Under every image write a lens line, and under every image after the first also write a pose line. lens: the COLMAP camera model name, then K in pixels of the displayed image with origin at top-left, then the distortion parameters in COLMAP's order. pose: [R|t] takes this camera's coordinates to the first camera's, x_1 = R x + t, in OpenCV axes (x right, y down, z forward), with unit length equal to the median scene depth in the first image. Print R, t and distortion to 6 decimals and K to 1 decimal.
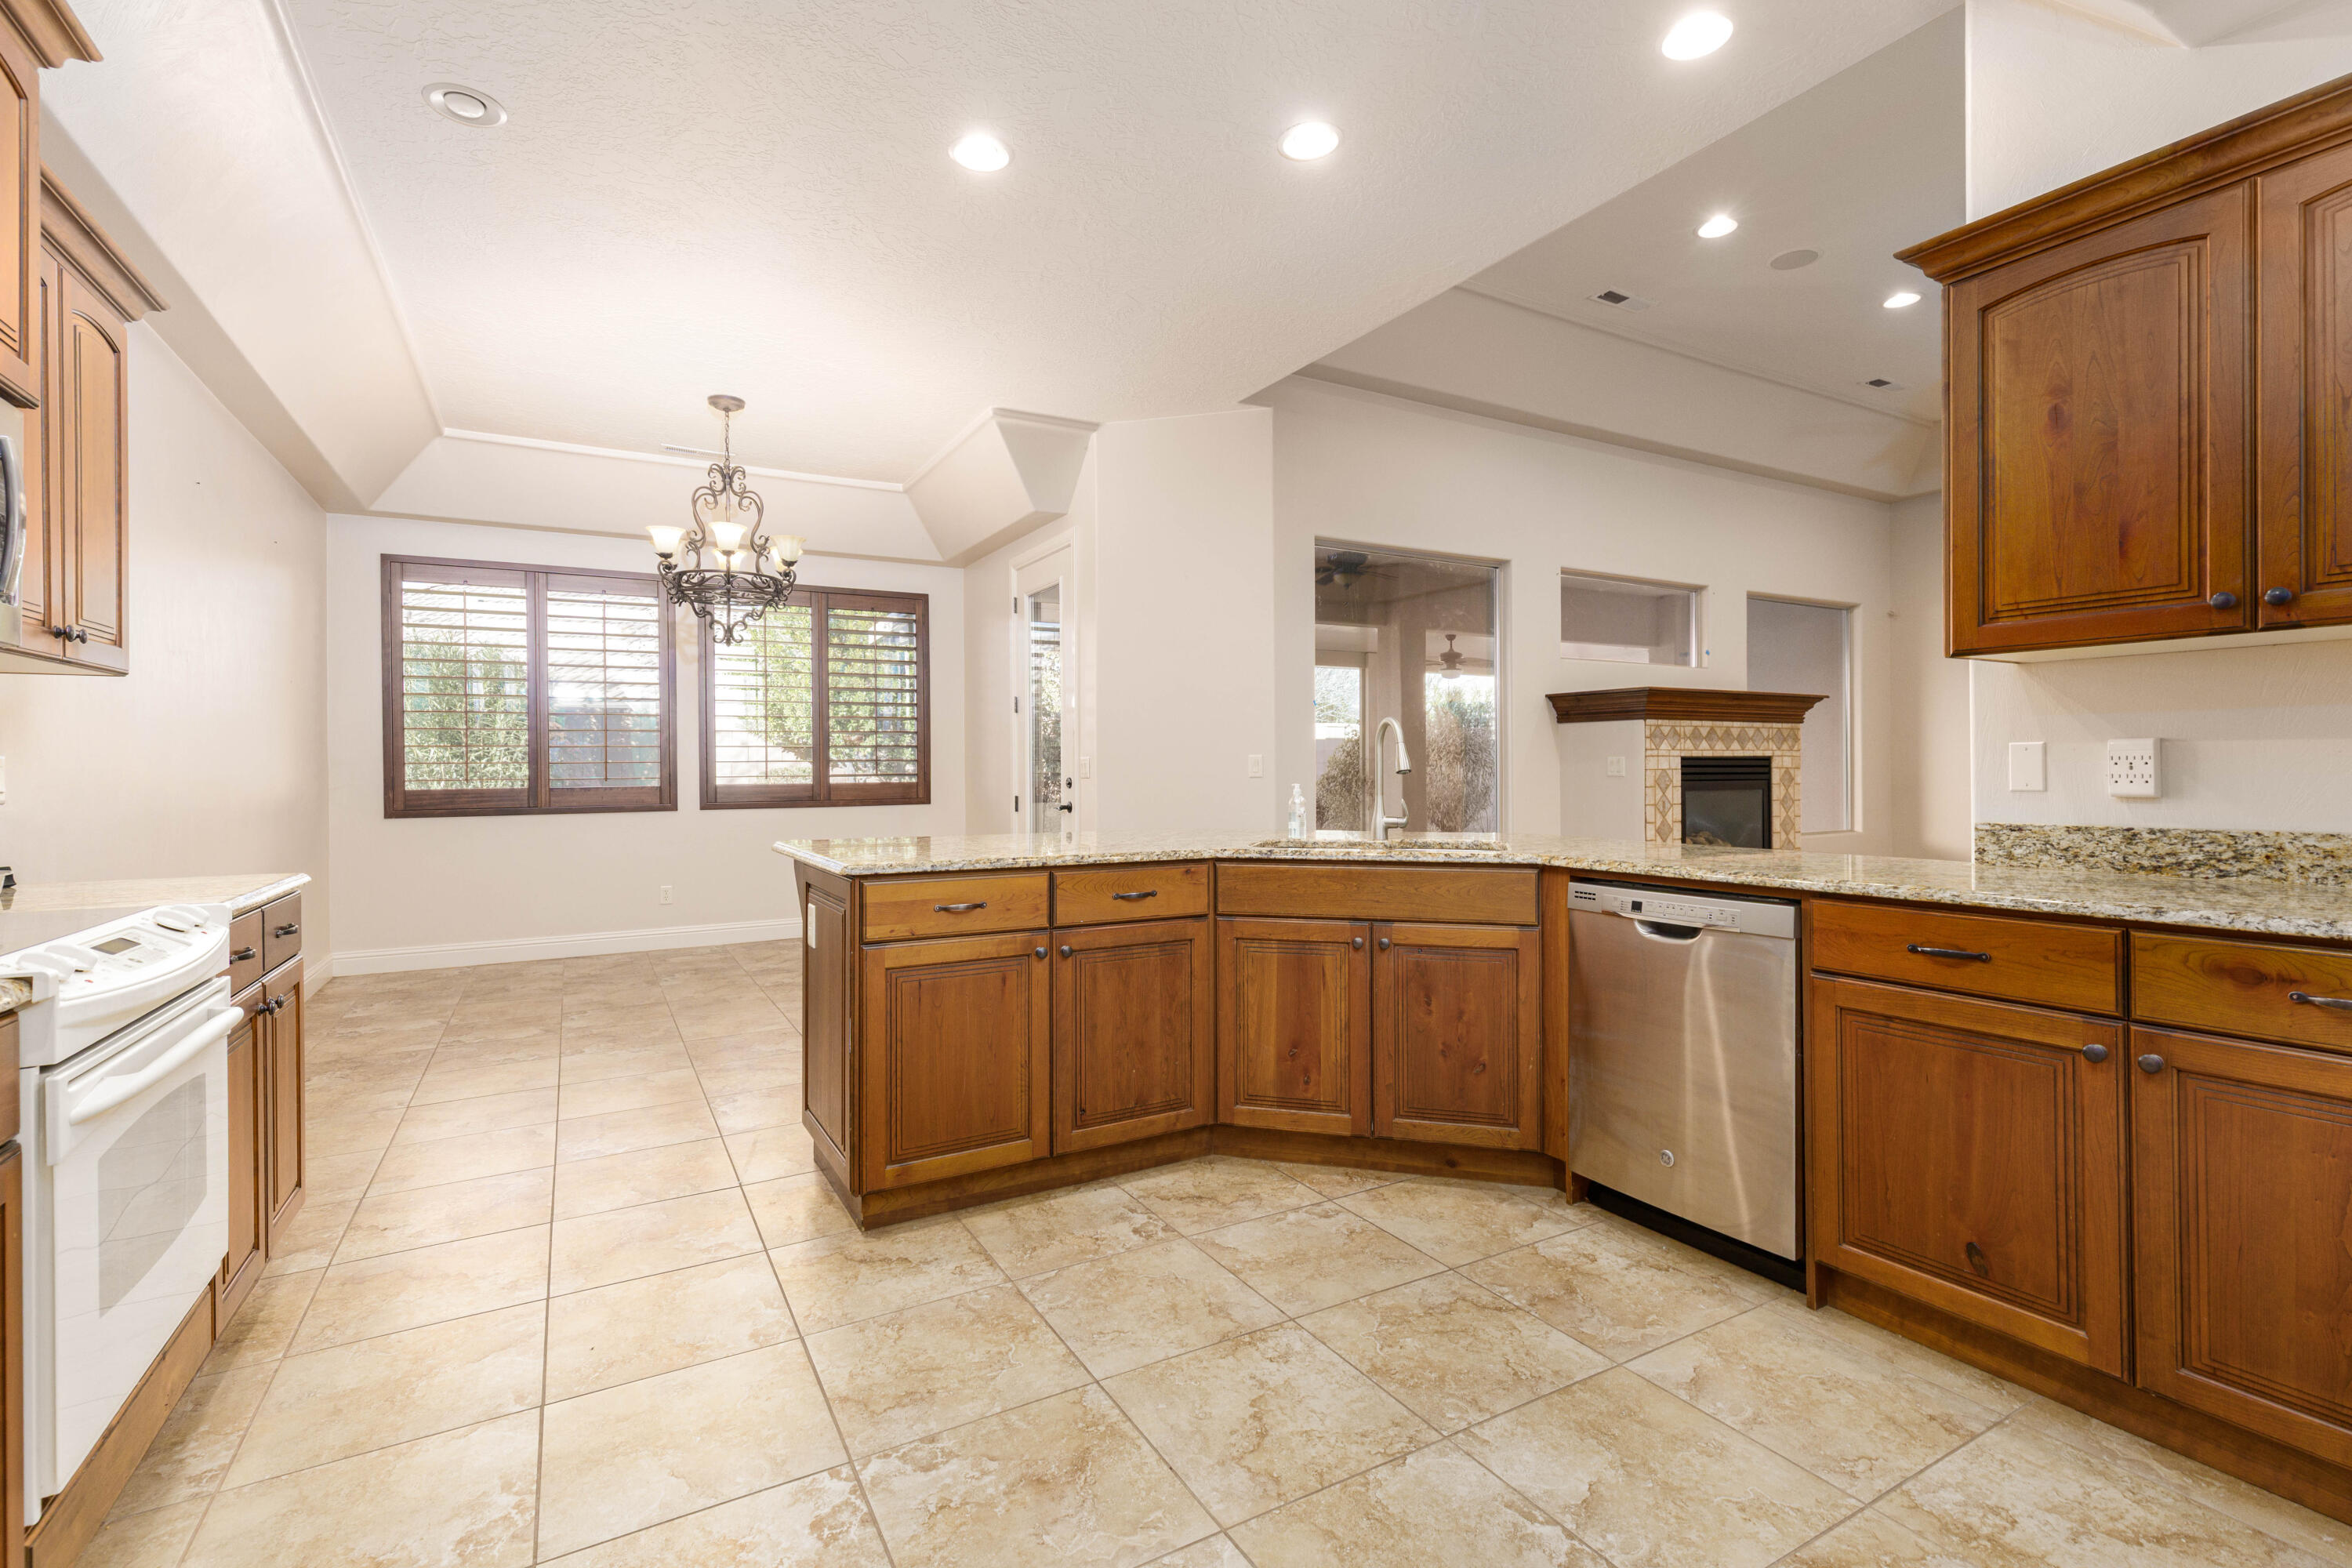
lens RADIAL K [[1064.8, 0, 1177.2], [0, 1064.8, 777.0], [0, 0, 1]] dist [-0.000508, 0.000546]
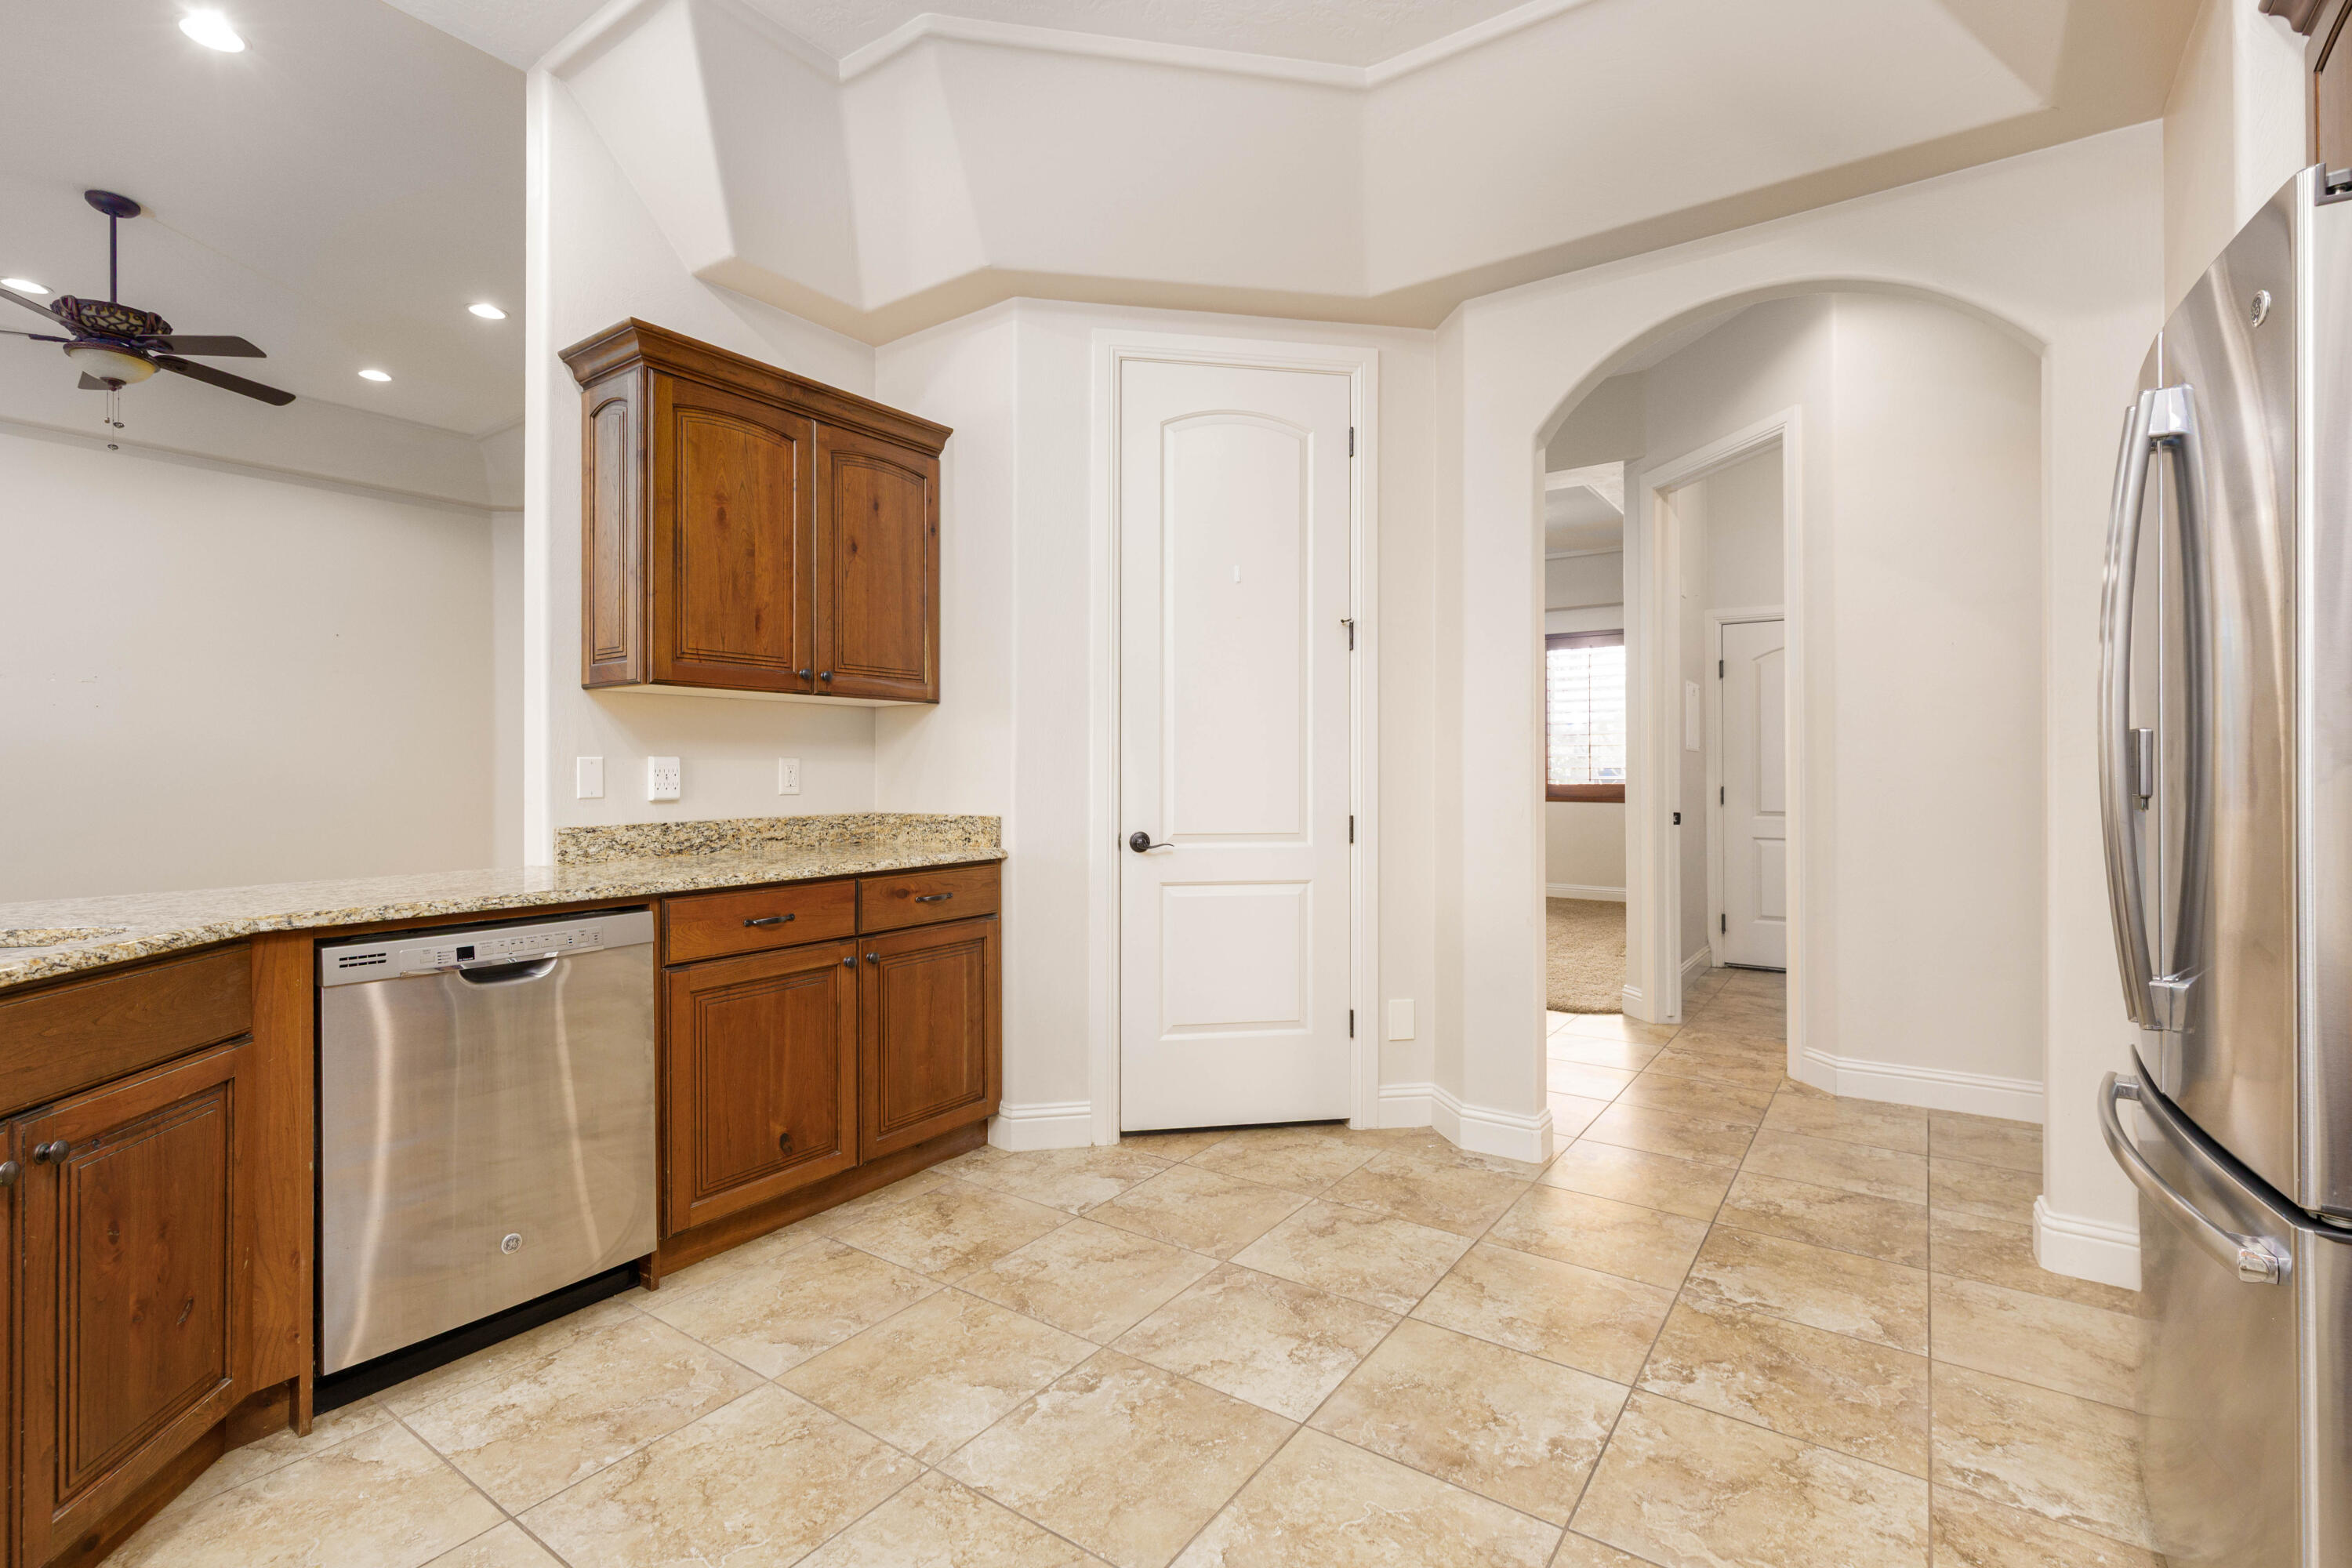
lens RADIAL K [[1064.8, 0, 1179.6], [0, 1064.8, 772.1], [0, 0, 1]] dist [-0.000508, 0.000546]
pose [[-0.432818, 0.006925, 0.901455, -0.612624], [0.013206, 0.999912, -0.001341, -0.006147], [-0.901384, 0.011324, -0.432872, 1.027551]]
